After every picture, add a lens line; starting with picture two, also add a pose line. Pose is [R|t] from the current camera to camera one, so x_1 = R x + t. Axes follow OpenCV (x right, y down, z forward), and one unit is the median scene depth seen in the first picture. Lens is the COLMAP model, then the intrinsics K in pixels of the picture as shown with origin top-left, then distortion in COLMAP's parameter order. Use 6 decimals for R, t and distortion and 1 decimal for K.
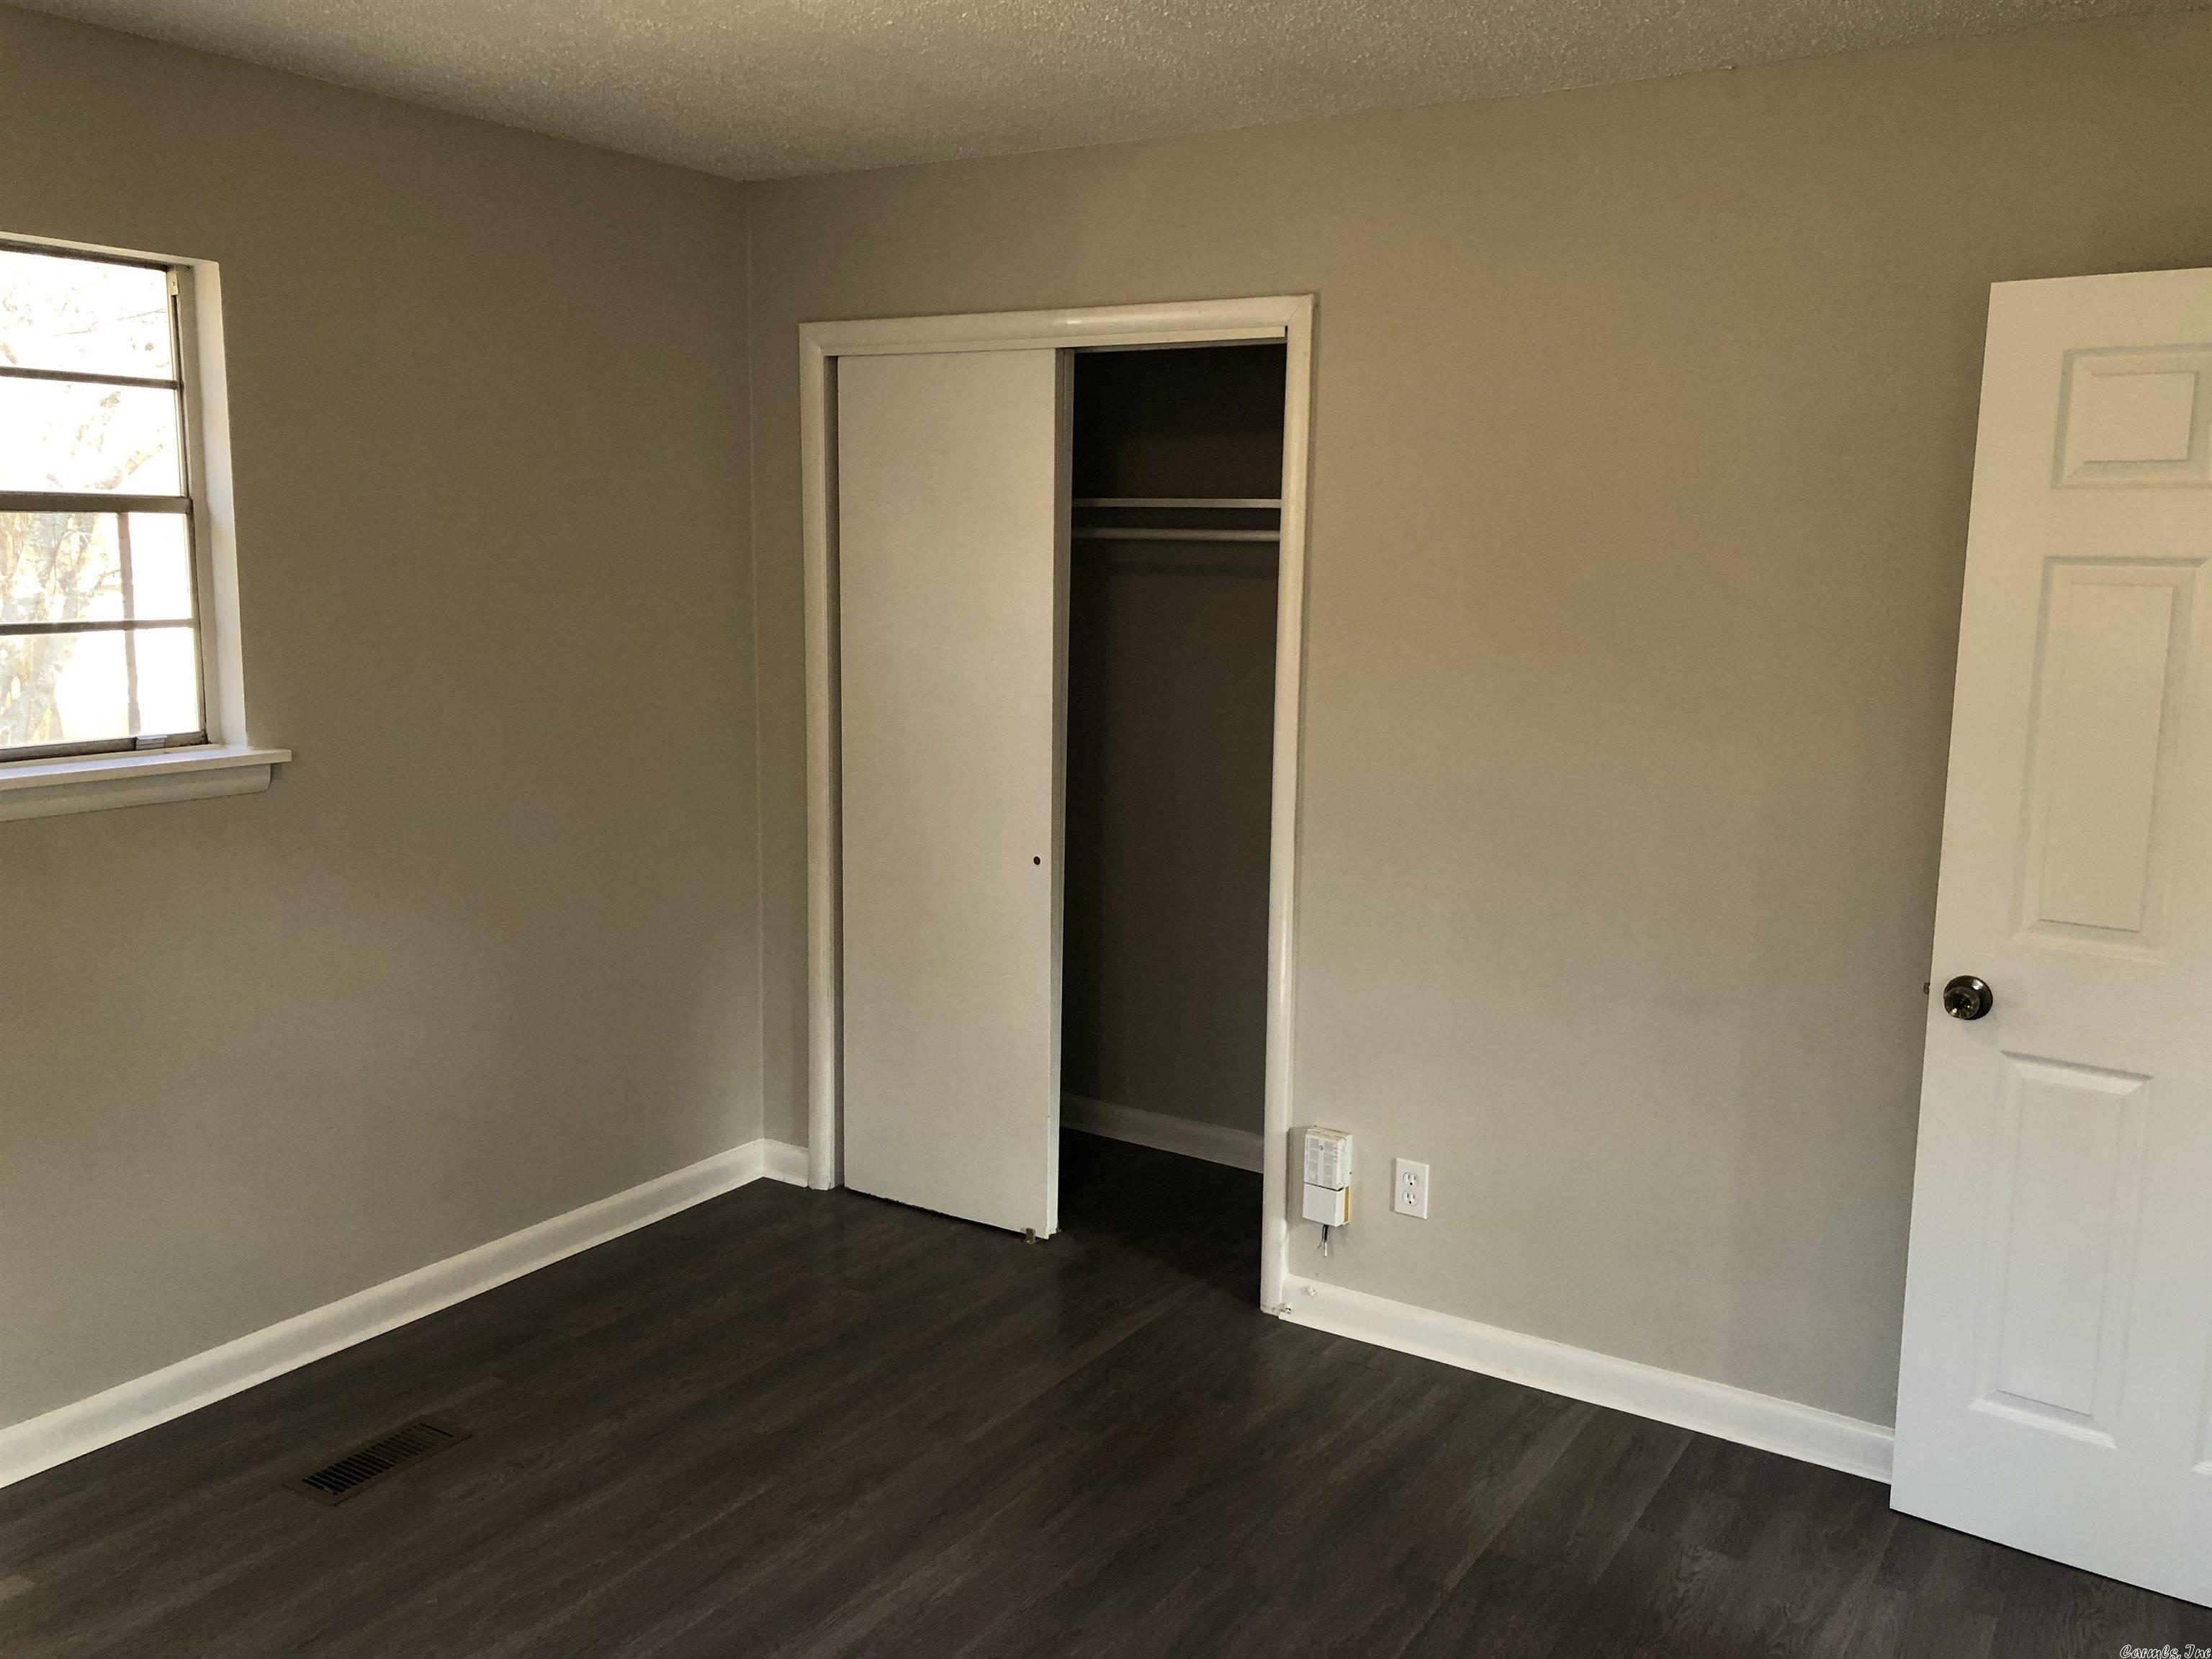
lens RADIAL K [[1830.5, 0, 1102.7], [0, 1830.5, 797.7], [0, 0, 1]] dist [0.001522, 0.002023]
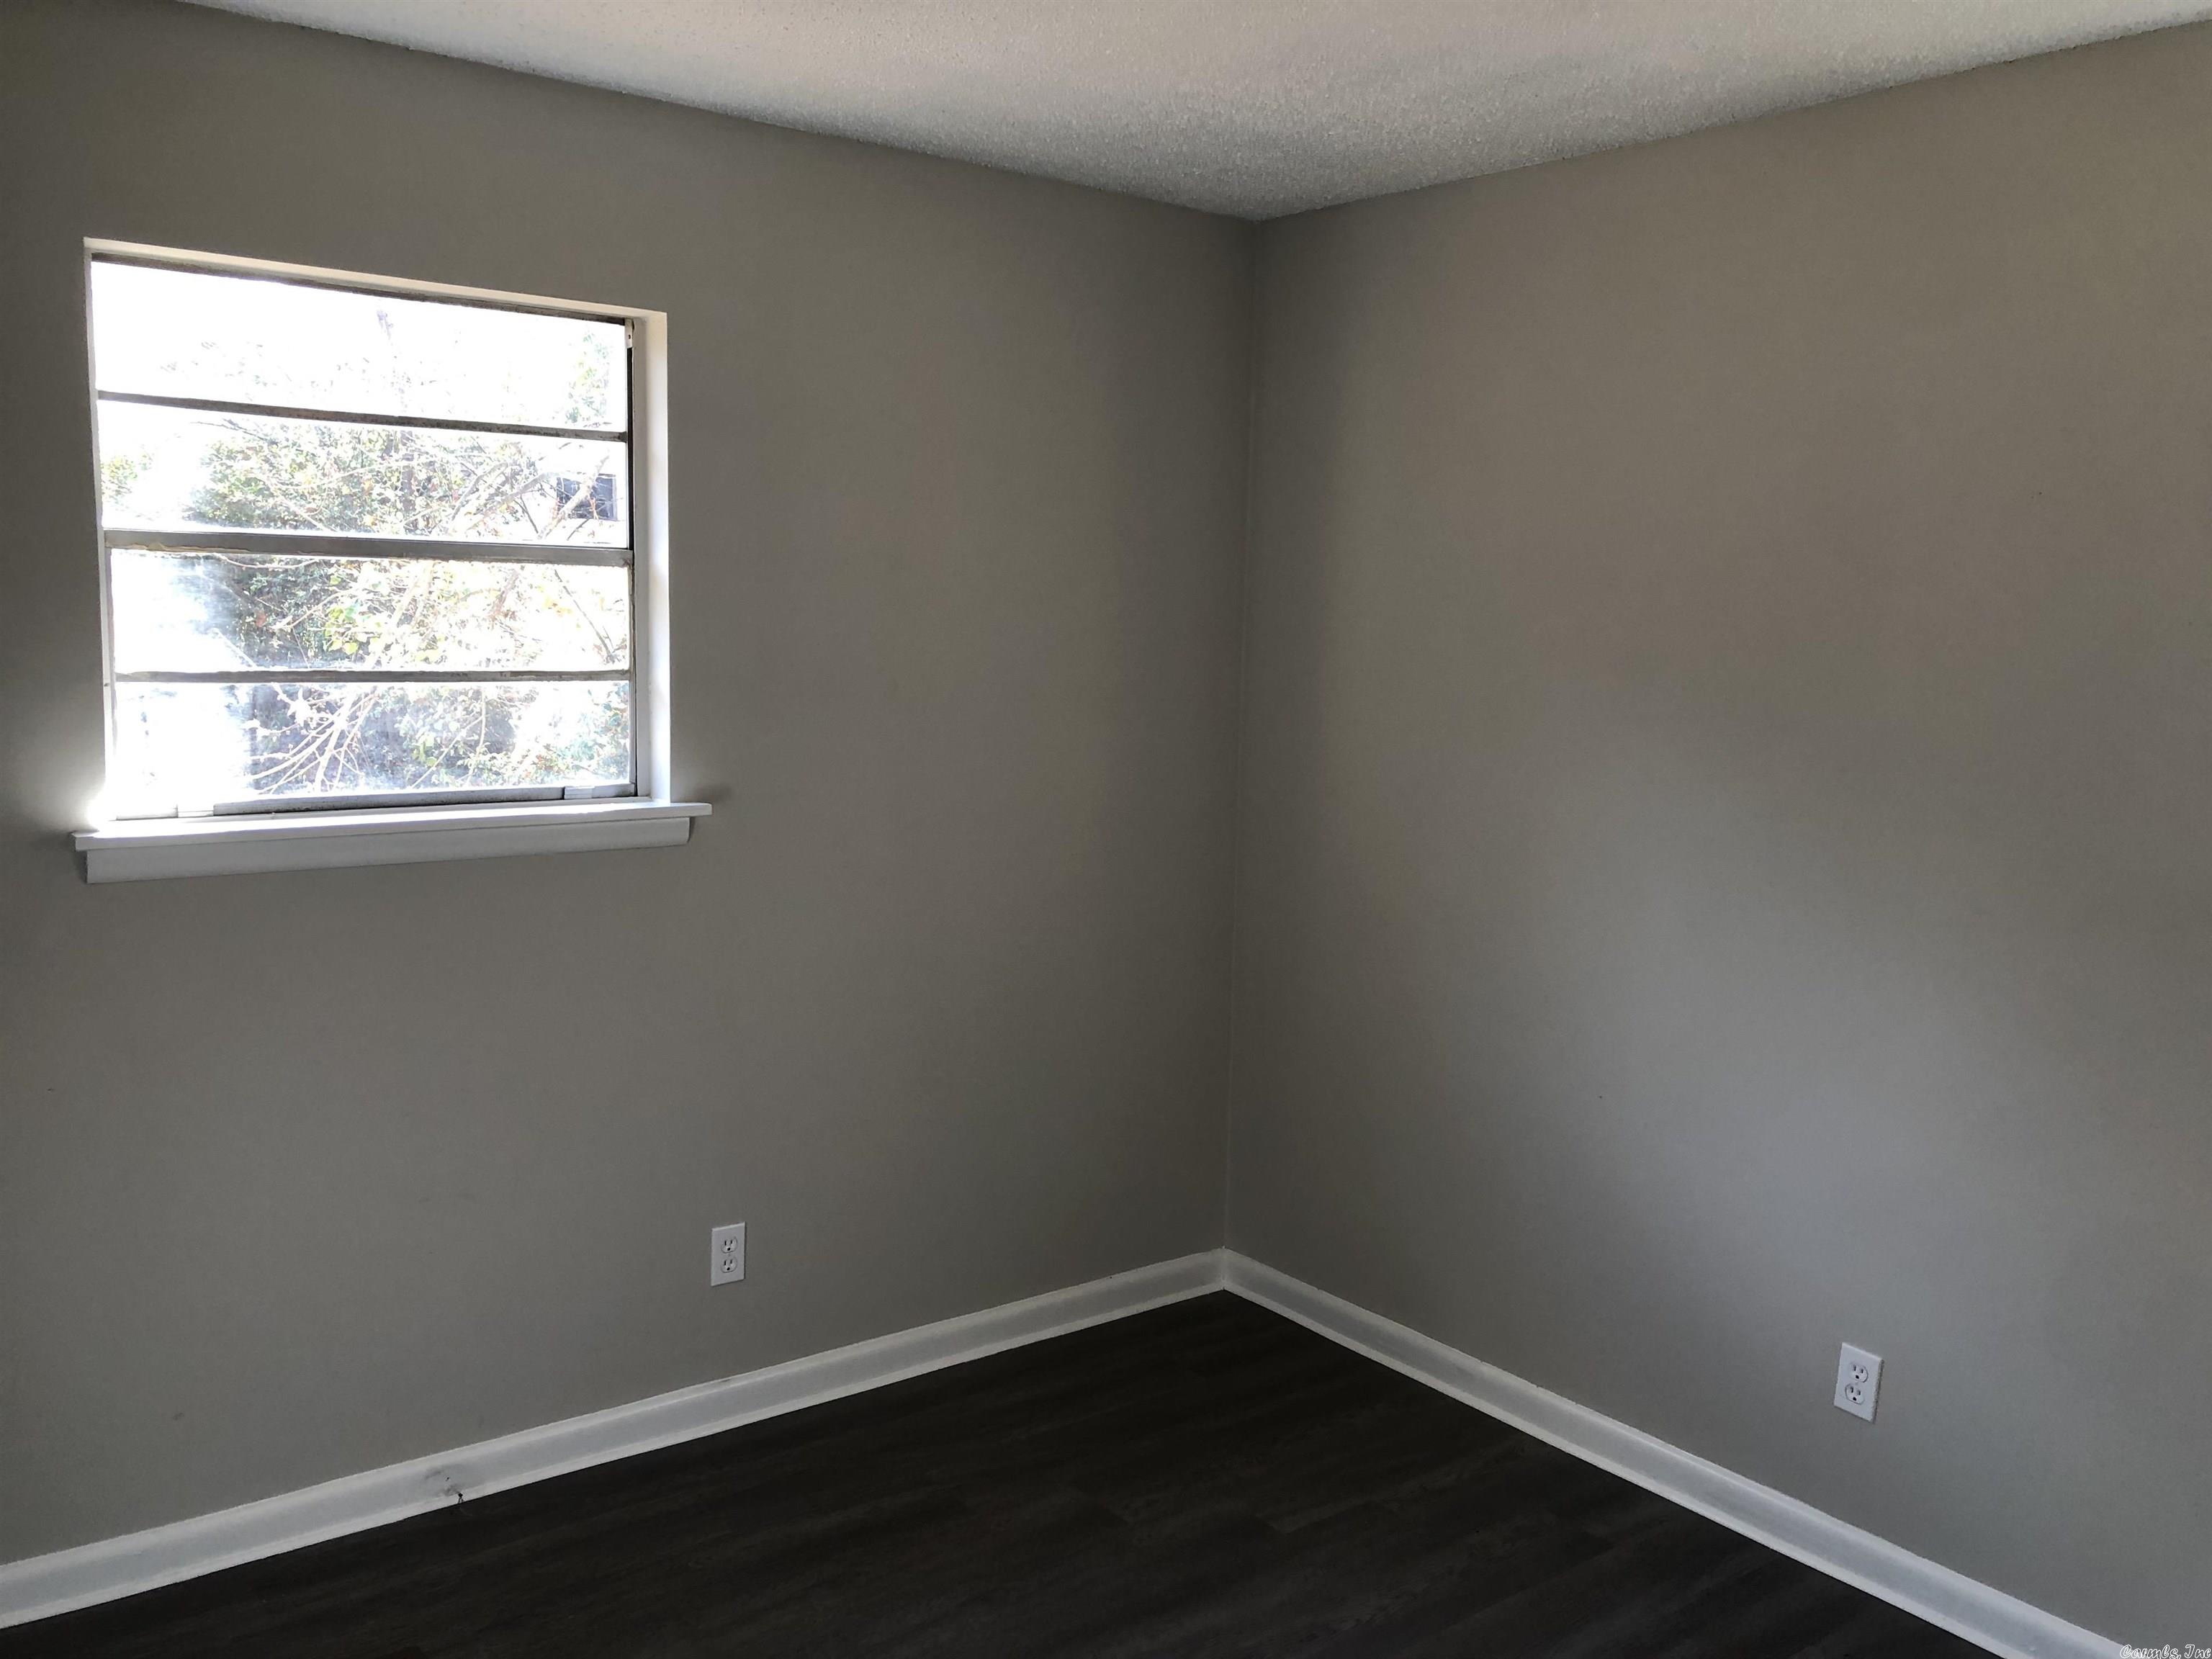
lens RADIAL K [[1830.5, 0, 1102.7], [0, 1830.5, 797.7], [0, 0, 1]] dist [0.001522, 0.002023]
pose [[0.934882, 0.041396, -0.352536, 0.100813], [-0.052937, 0.998329, -0.023157, -0.019258], [0.350989, 0.040312, 0.935512, 0.166128]]
